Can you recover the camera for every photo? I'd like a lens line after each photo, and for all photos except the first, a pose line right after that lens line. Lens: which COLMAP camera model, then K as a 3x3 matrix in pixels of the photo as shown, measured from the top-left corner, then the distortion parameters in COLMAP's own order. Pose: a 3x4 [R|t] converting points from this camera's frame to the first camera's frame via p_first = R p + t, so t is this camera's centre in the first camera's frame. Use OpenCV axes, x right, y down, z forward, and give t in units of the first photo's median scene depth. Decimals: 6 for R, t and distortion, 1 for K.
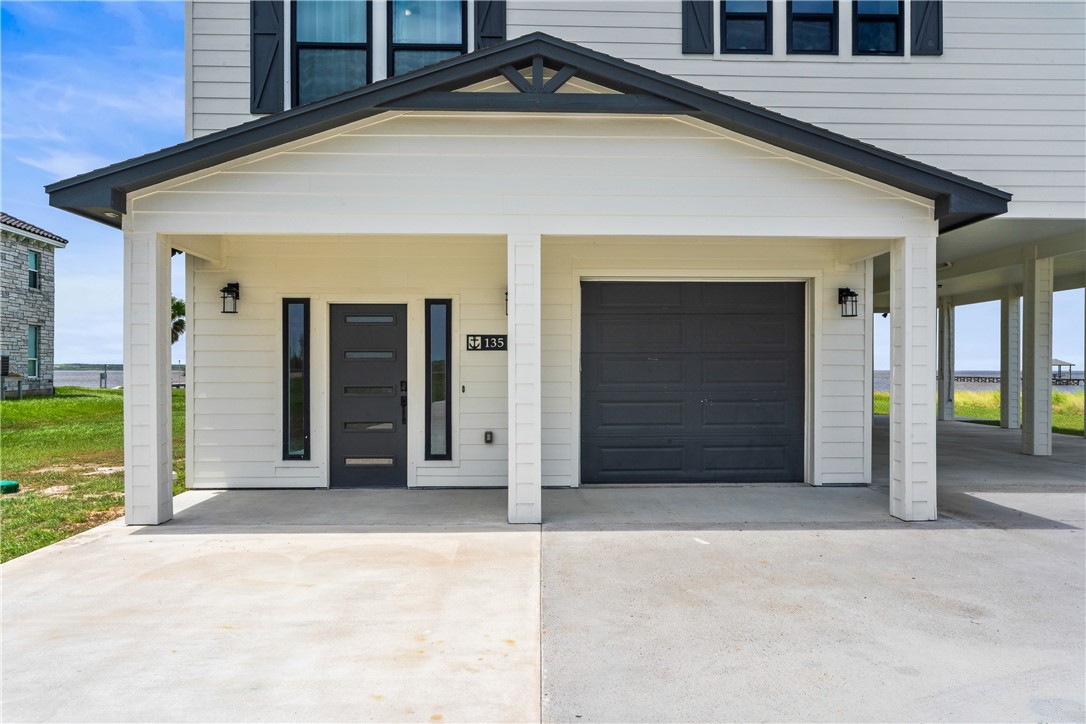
lens RADIAL K [[717.2, 0, 545.4], [0, 717.2, 368.3], [0, 0, 1]] dist [-0.008699, 0.001649]
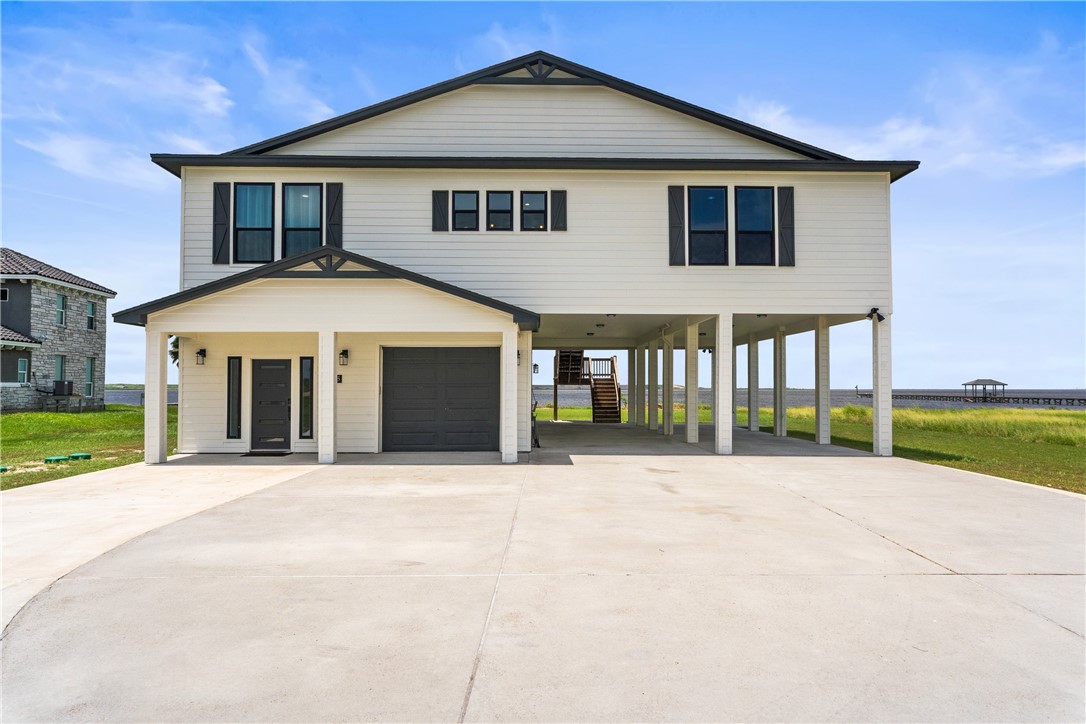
lens RADIAL K [[658.8, 0, 539.6], [0, 658.8, 367.8], [0, 0, 1]] dist [-0.004367, -0.000291]
pose [[0.999905, -0.001689, -0.013673, 0.252934], [0.001274, 0.999539, -0.030325, -0.005221], [0.013718, 0.030305, 0.999447, -0.391381]]
